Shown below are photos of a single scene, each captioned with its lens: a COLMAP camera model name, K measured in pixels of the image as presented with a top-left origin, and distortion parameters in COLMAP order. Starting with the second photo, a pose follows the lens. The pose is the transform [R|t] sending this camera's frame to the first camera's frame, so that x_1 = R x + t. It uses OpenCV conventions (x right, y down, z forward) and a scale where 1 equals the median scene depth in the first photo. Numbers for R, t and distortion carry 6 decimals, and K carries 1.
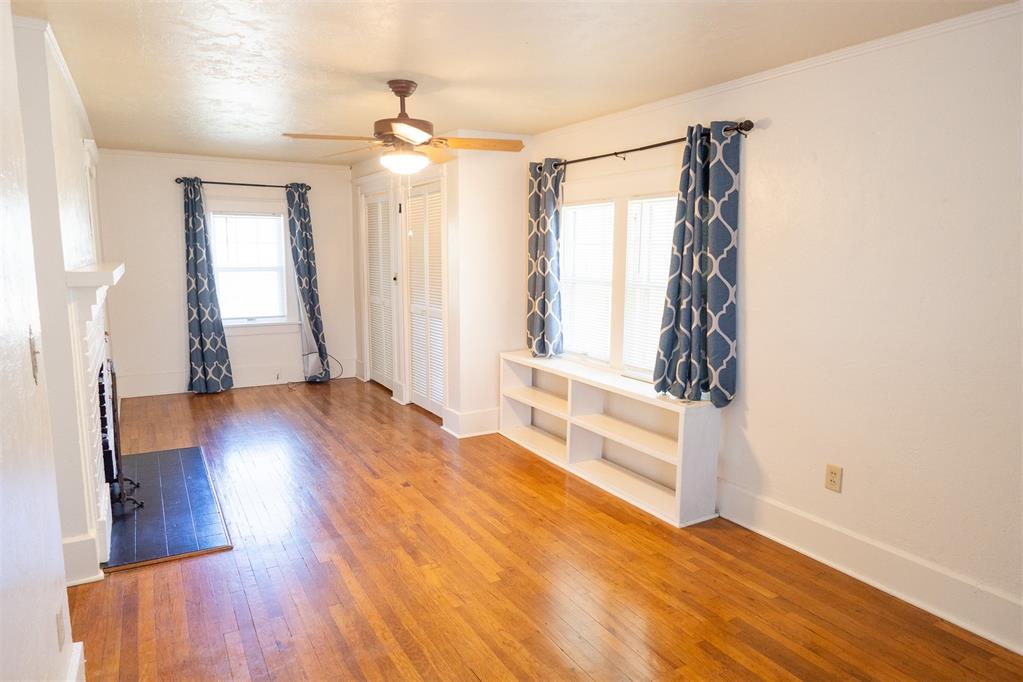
lens RADIAL K [[636.4, 0, 512.5], [0, 636.4, 340.6], [0, 0, 1]] dist [-0.004220, -0.005725]
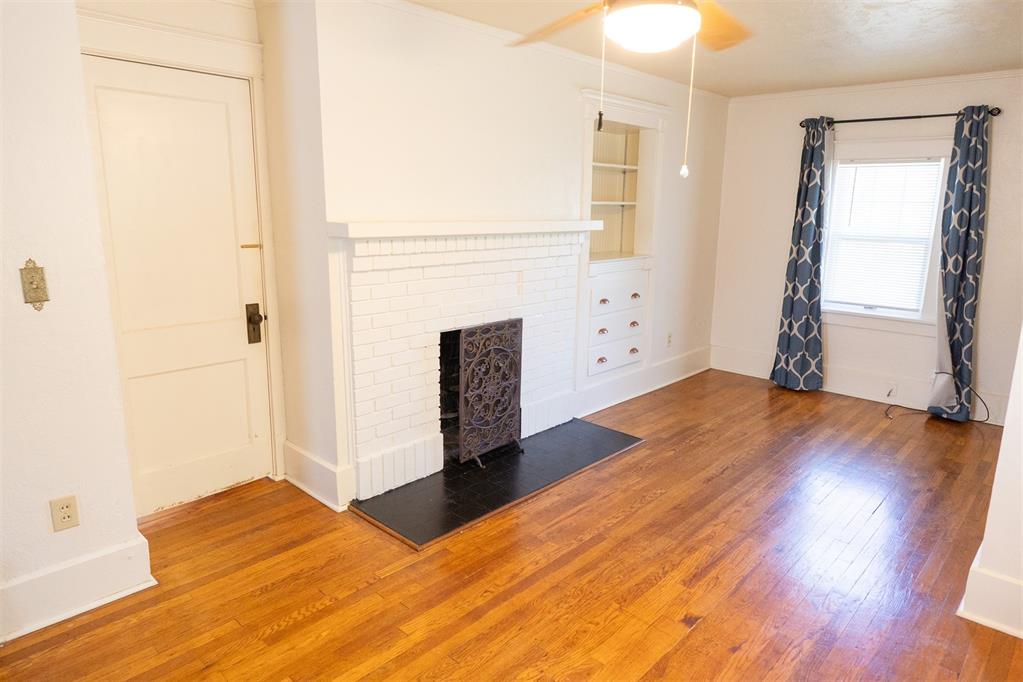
lens RADIAL K [[636.4, 0, 511.1], [0, 636.4, 337.8], [0, 0, 1]] dist [-0.004220, -0.005725]
pose [[0.282627, 0.192950, -0.939623, 0.173019], [-0.148564, 0.976545, 0.155846, -0.054597], [0.947655, 0.095548, 0.304664, 0.409150]]
